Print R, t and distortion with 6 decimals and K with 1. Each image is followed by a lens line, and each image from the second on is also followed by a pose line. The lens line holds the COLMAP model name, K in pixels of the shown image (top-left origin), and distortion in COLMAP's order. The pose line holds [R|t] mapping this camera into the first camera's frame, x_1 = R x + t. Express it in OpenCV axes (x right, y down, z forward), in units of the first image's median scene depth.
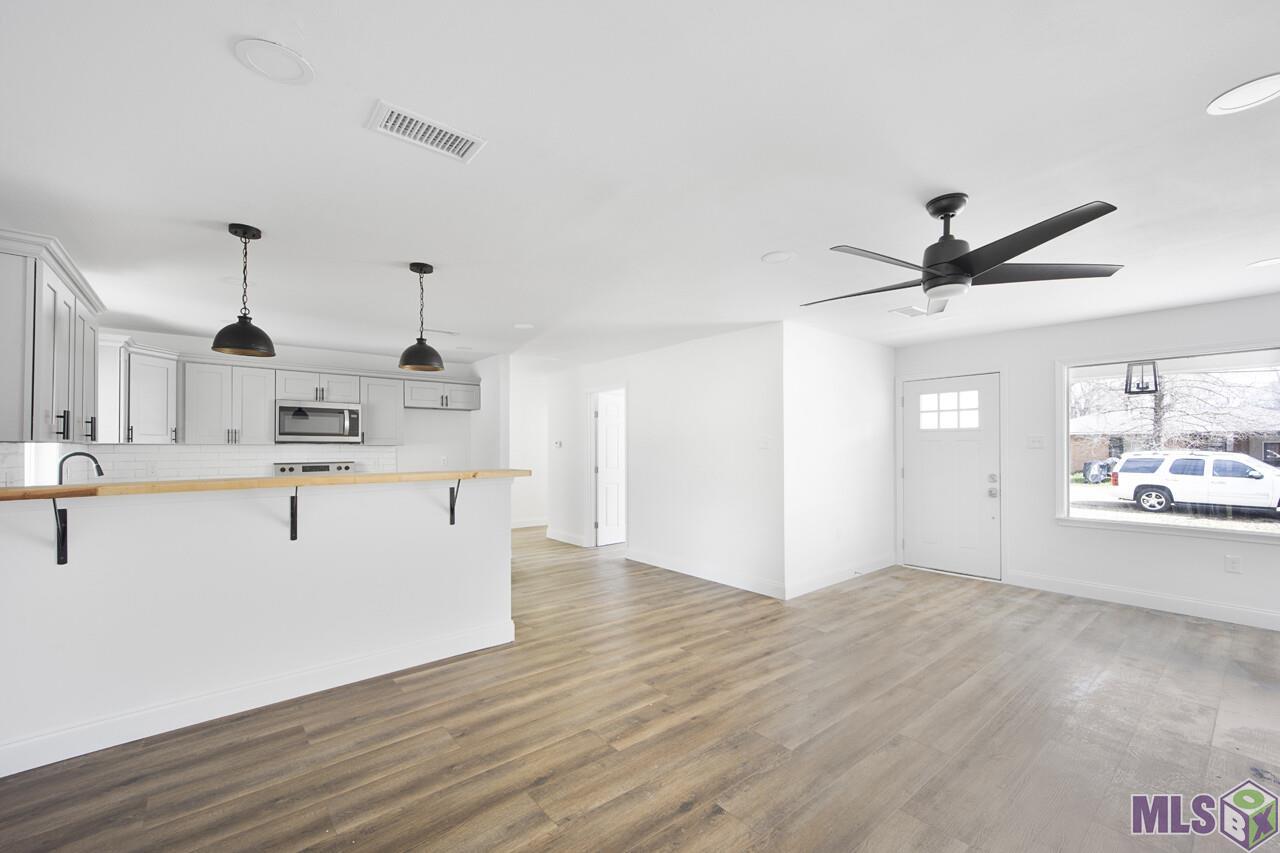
lens RADIAL K [[516.5, 0, 644.1], [0, 516.5, 444.5], [0, 0, 1]] dist [-0.001546, -0.000178]
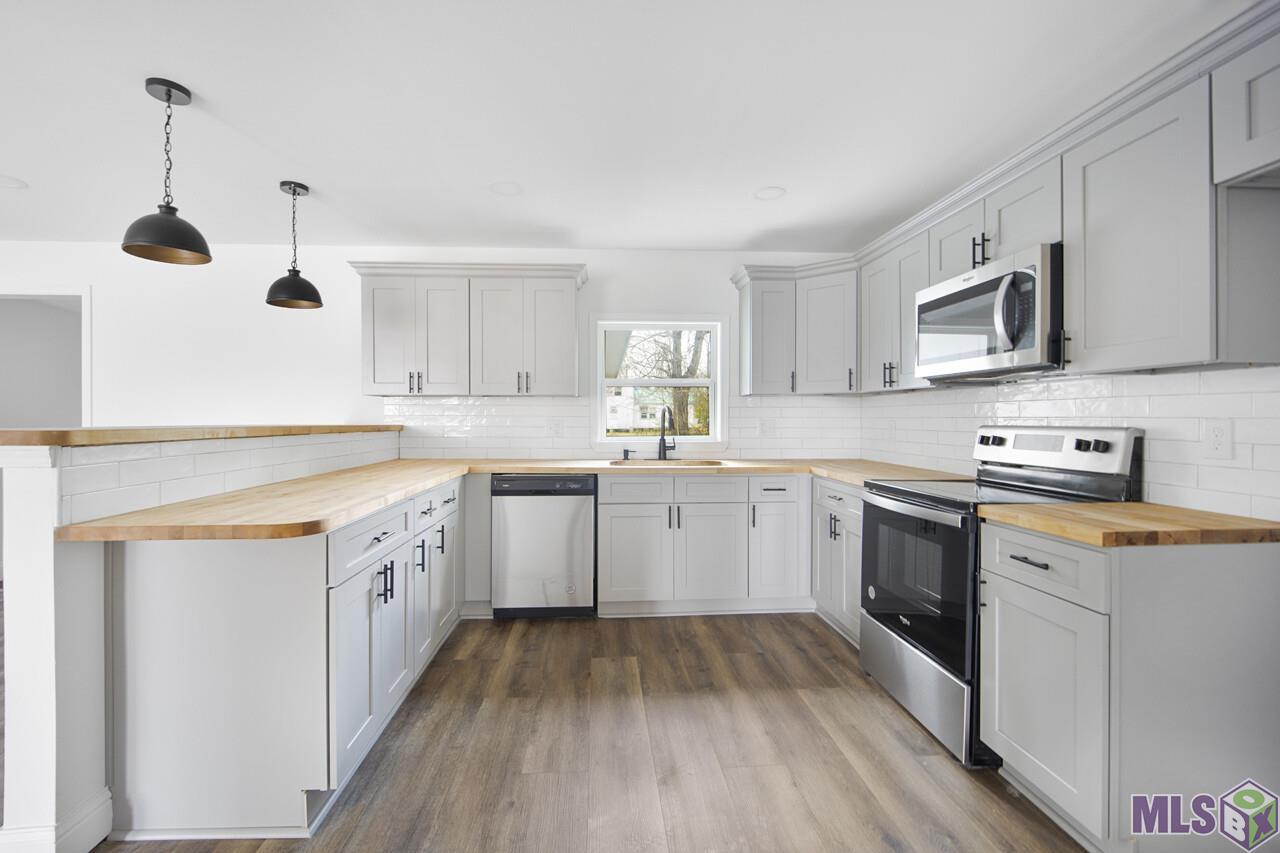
lens RADIAL K [[549.8, 0, 638.0], [0, 549.8, 418.0], [0, 0, 1]] dist [-0.001182, -0.000240]
pose [[-0.590709, 0.003818, -0.806875, -0.224435], [0.009958, 0.999947, -0.002559, 0.046790], [0.806823, -0.009547, -0.590716, 1.741169]]
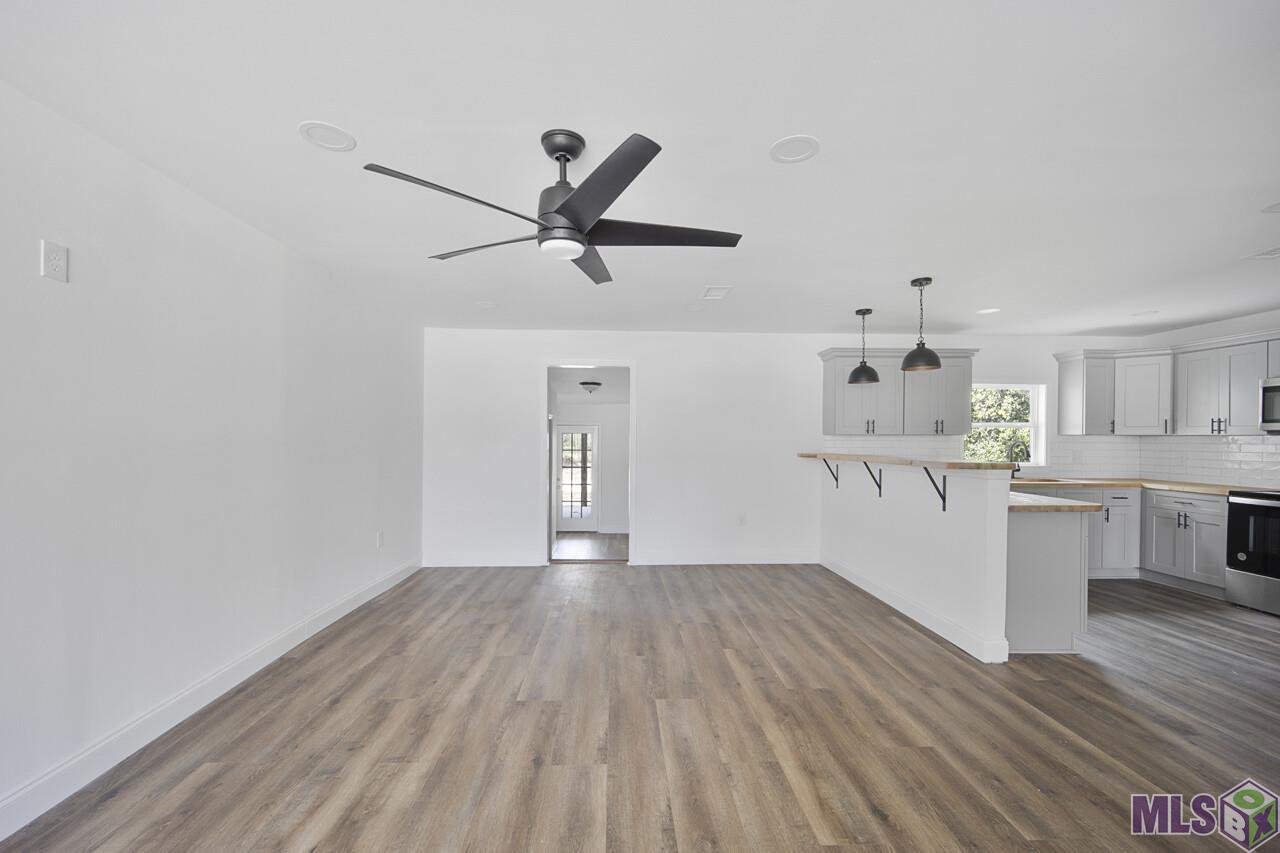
lens RADIAL K [[531.9, 0, 639.5], [0, 531.9, 436.5], [0, 0, 1]] dist [-0.000826, -0.000468]
pose [[-0.609719, -0.002906, -0.792612, 0.863029], [0.003879, 0.999970, -0.006651, 0.007764], [0.792608, -0.007130, -0.609689, 1.173145]]
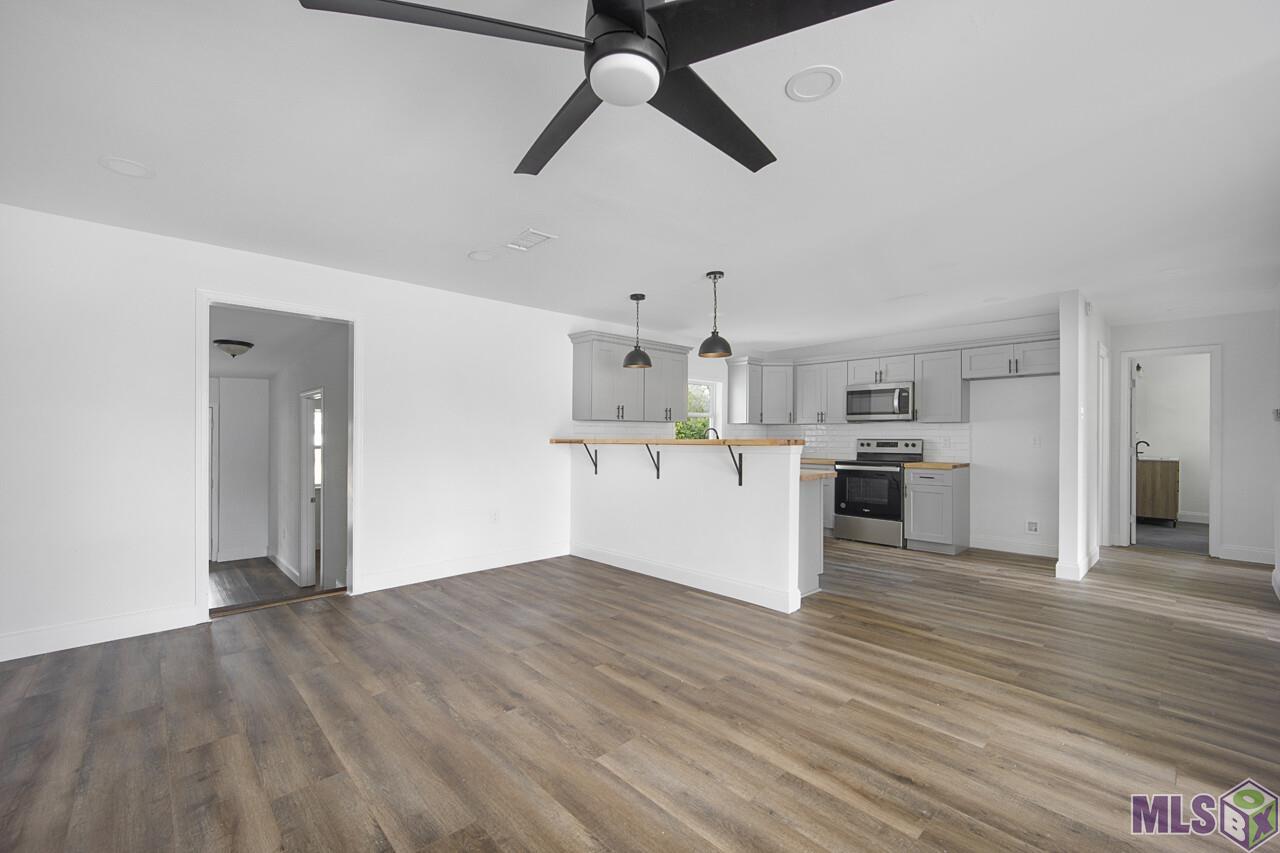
lens RADIAL K [[531.9, 0, 639.5], [0, 531.9, 436.5], [0, 0, 1]] dist [-0.000826, -0.000468]
pose [[0.060218, 0.004040, -0.998177, 0.803314], [0.005565, 0.999975, 0.004383, 0.037471], [0.998170, -0.005819, 0.060194, 0.704635]]
